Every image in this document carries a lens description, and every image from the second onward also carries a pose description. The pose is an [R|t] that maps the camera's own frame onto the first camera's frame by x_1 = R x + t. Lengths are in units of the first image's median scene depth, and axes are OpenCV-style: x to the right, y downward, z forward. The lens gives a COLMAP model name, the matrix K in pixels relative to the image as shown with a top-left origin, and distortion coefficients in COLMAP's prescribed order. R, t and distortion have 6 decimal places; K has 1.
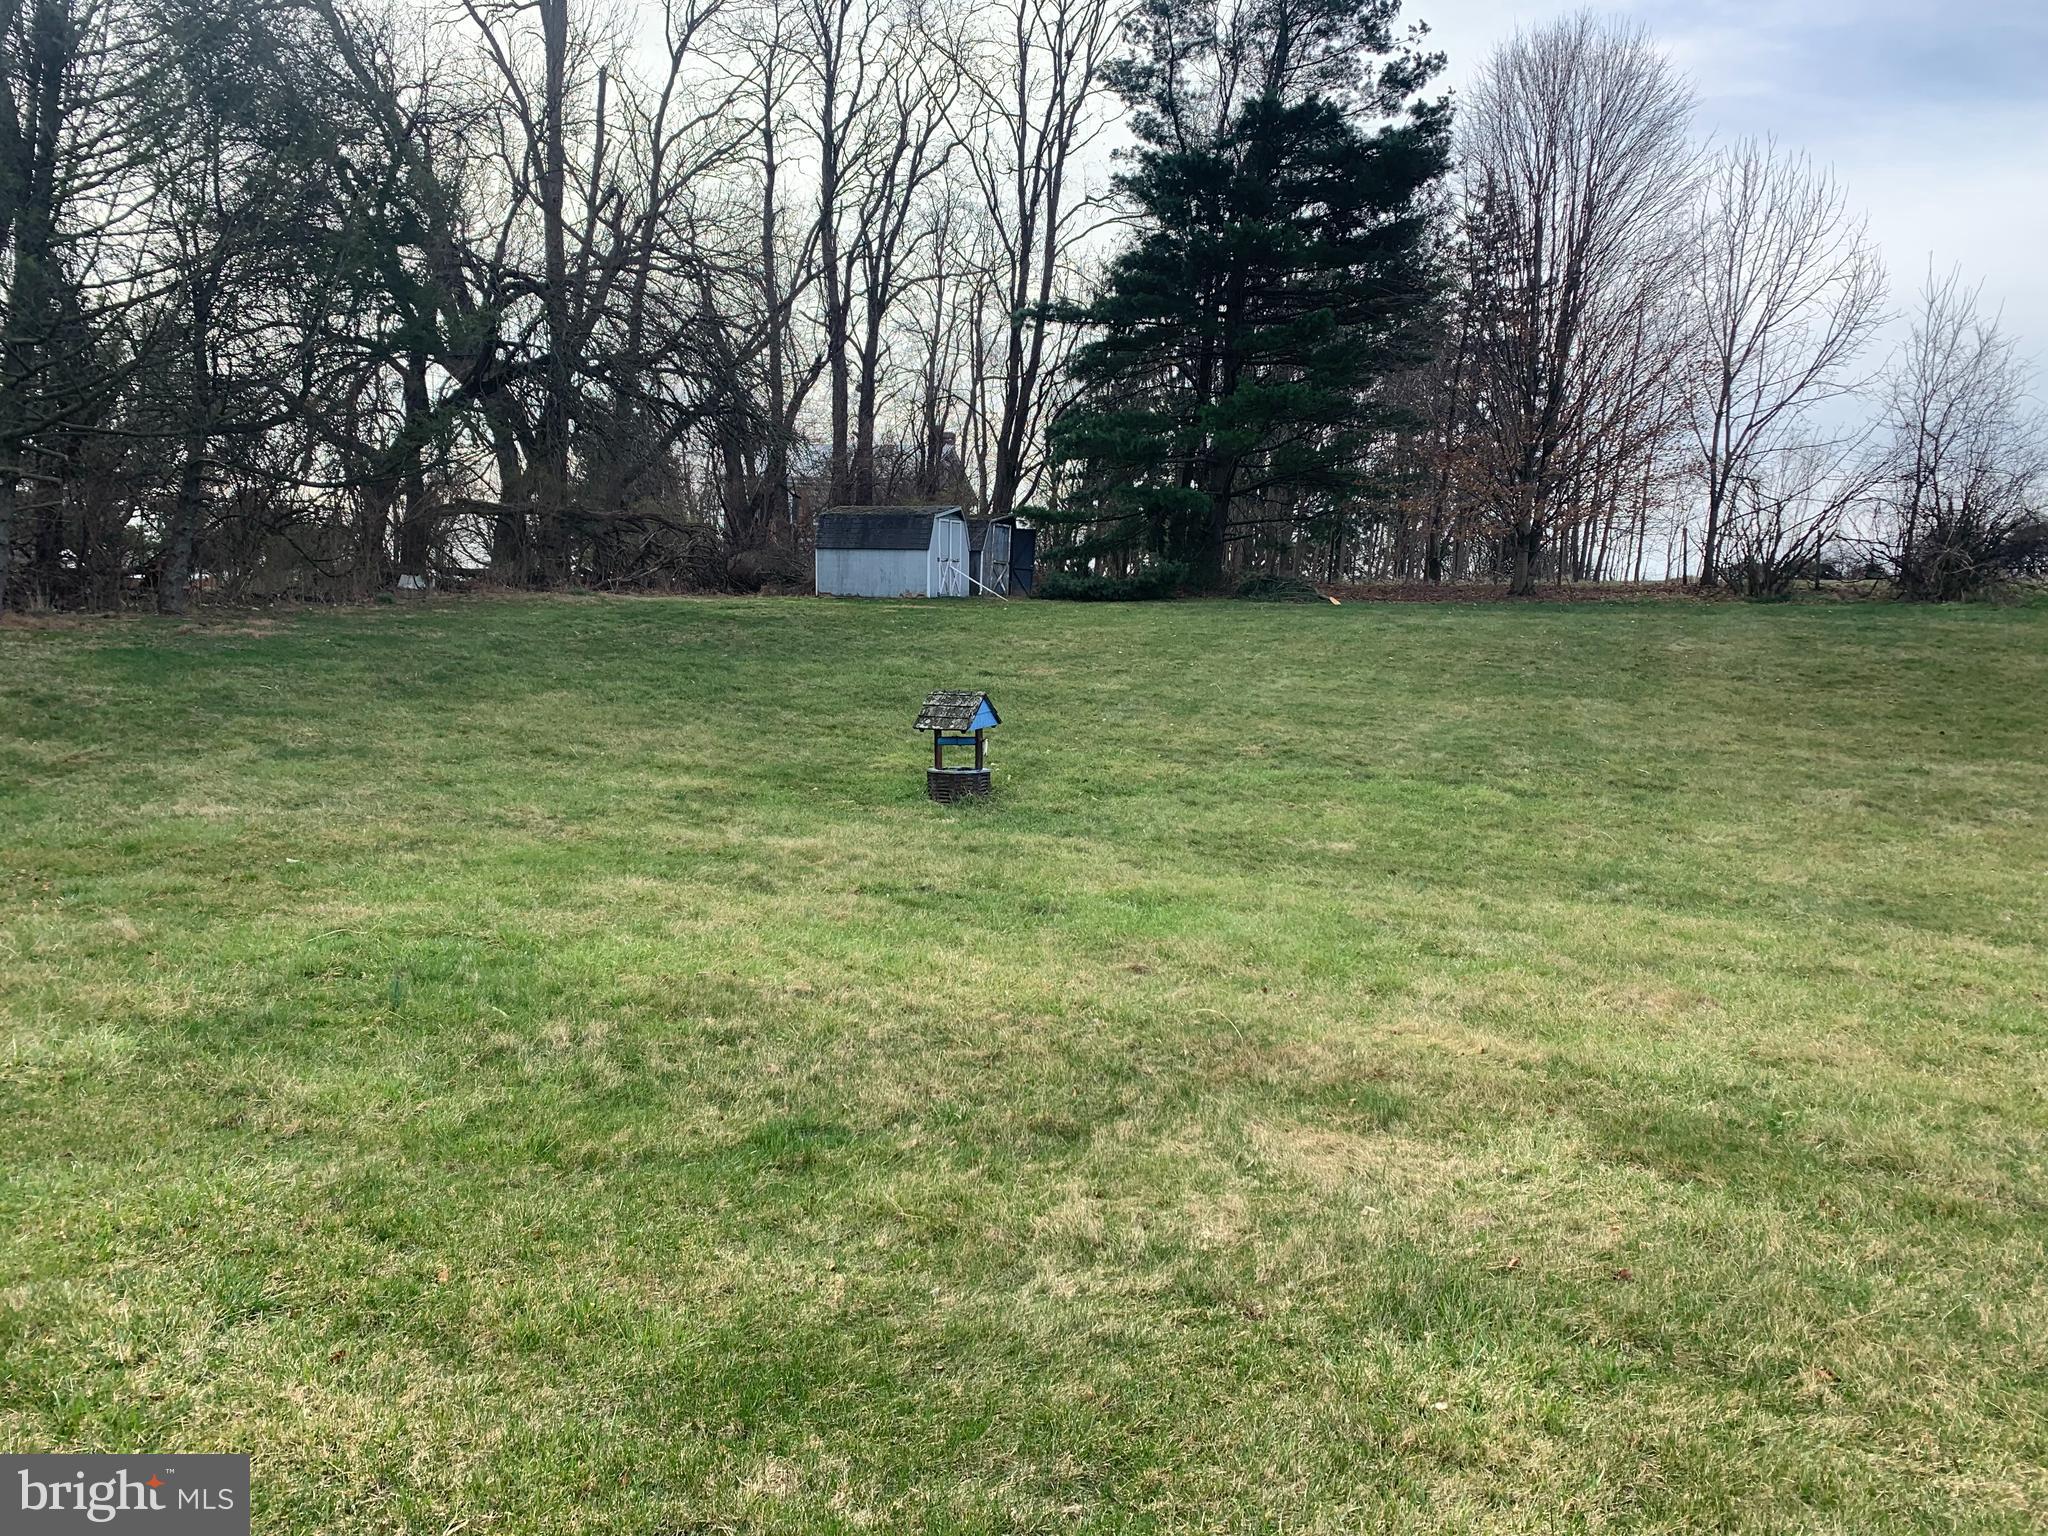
lens RADIAL K [[1563.7, 0, 1024.0], [0, 1563.7, 768.0], [0, 0, 1]] dist [0.082449, -0.101657]
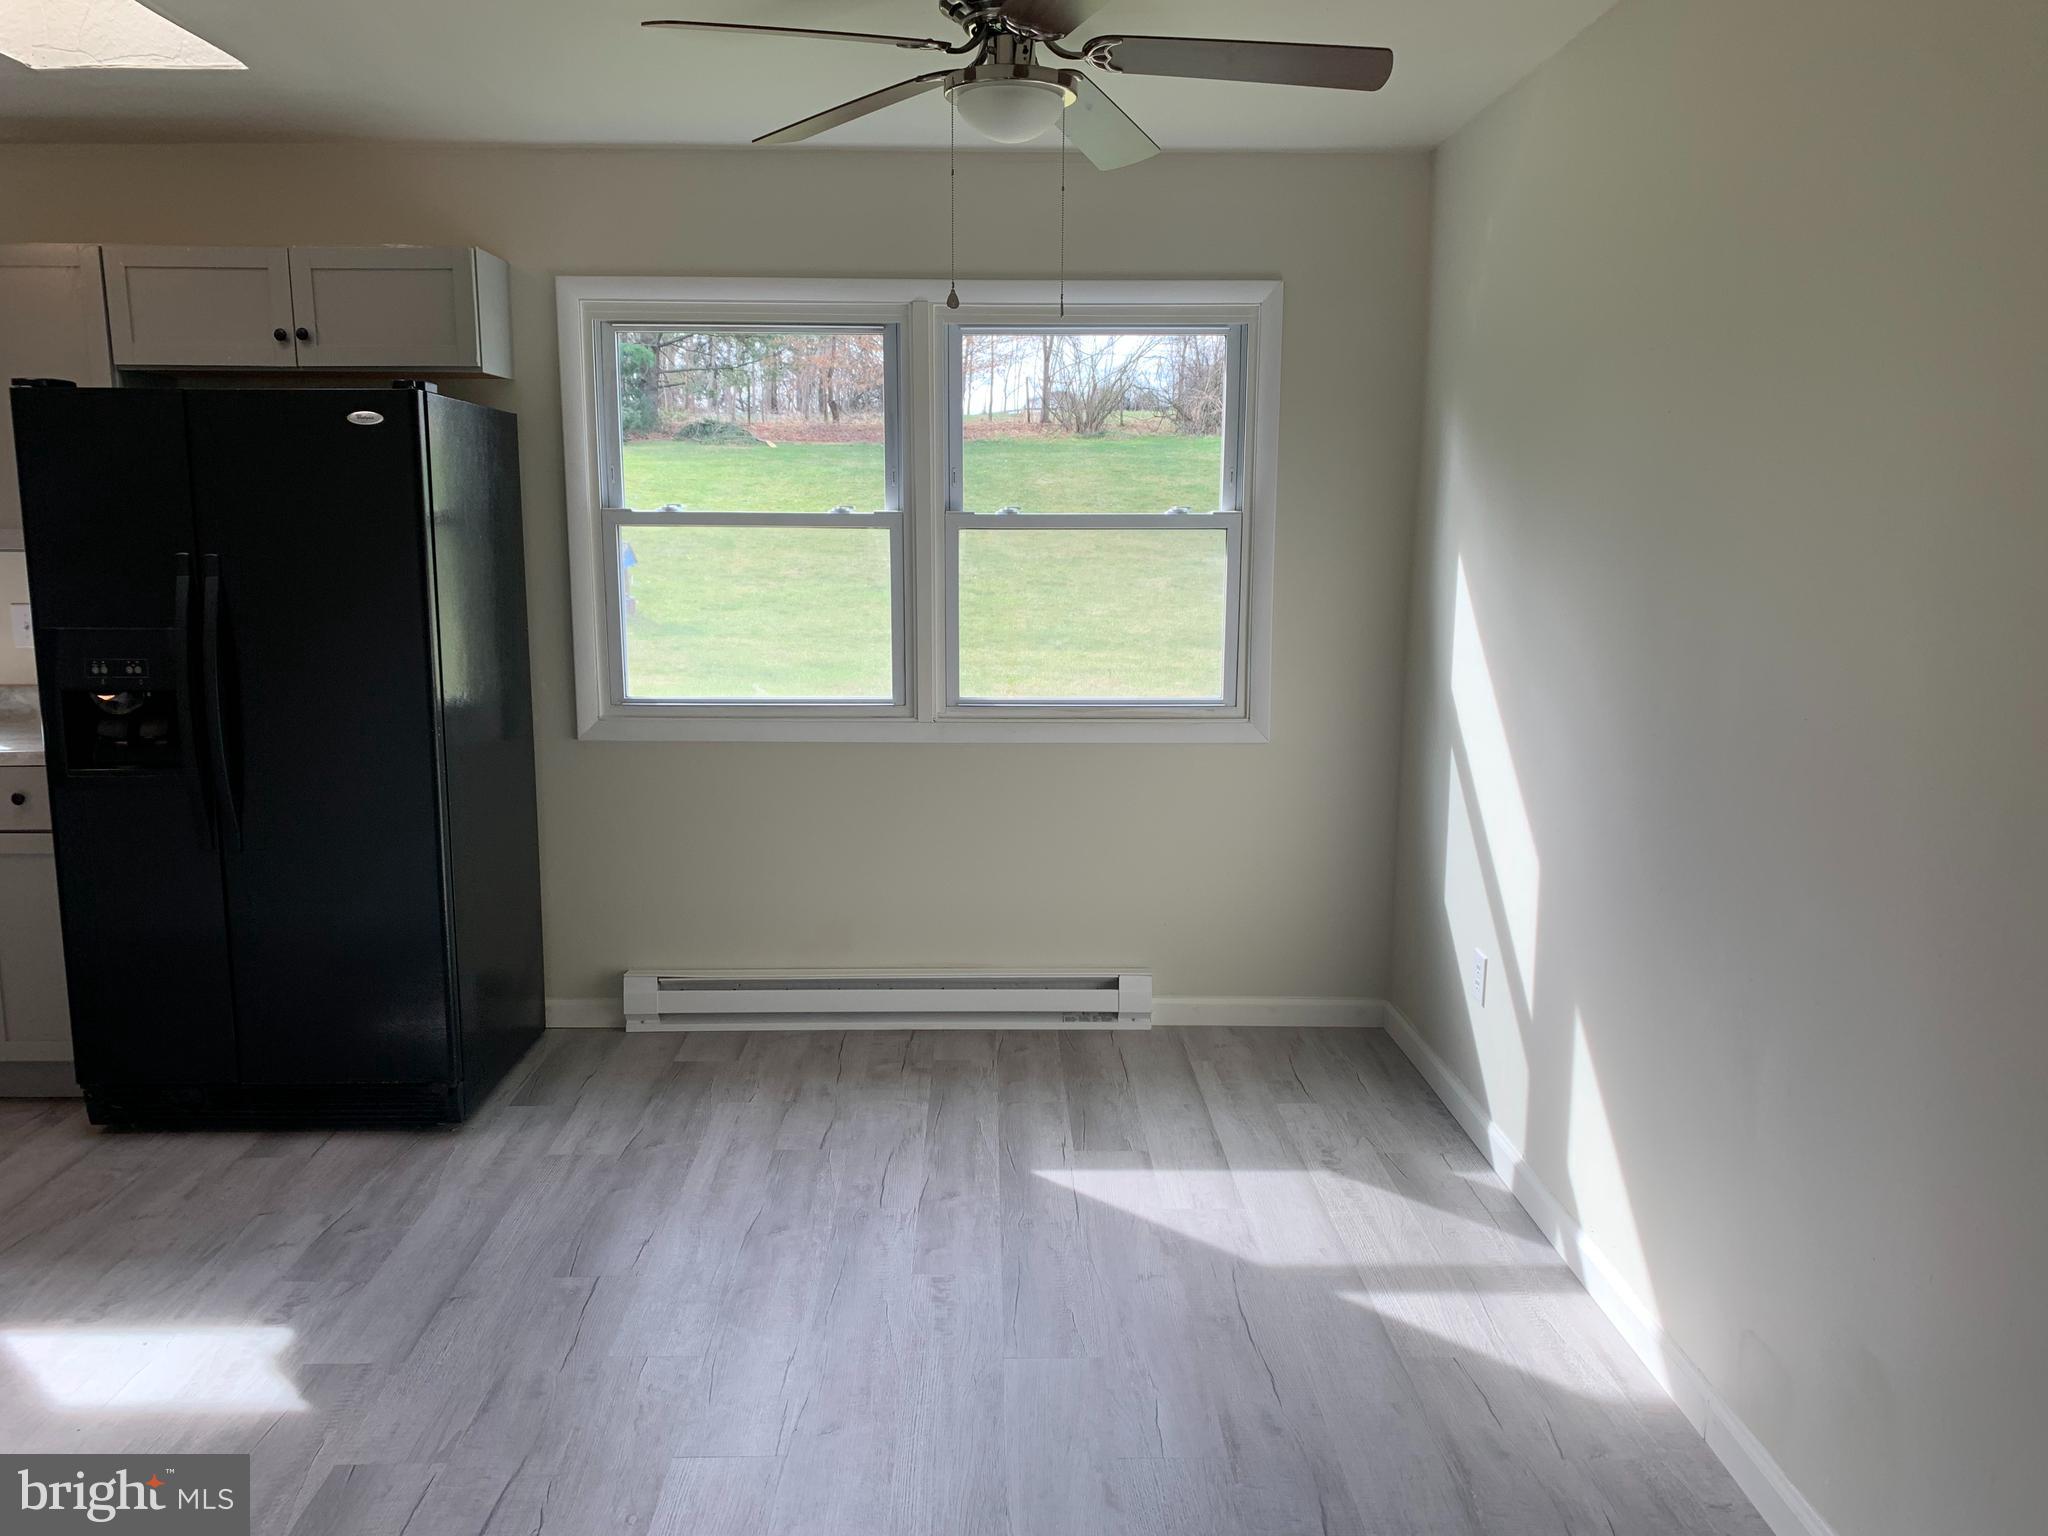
lens RADIAL K [[1563.7, 0, 1024.0], [0, 1563.7, 768.0], [0, 0, 1]] dist [0.082449, -0.101657]
pose [[0.916091, -0.105302, 0.386895, -0.225479], [0.060115, 0.990063, 0.127127, -0.005263], [-0.396437, -0.093202, 0.913319, -0.380711]]
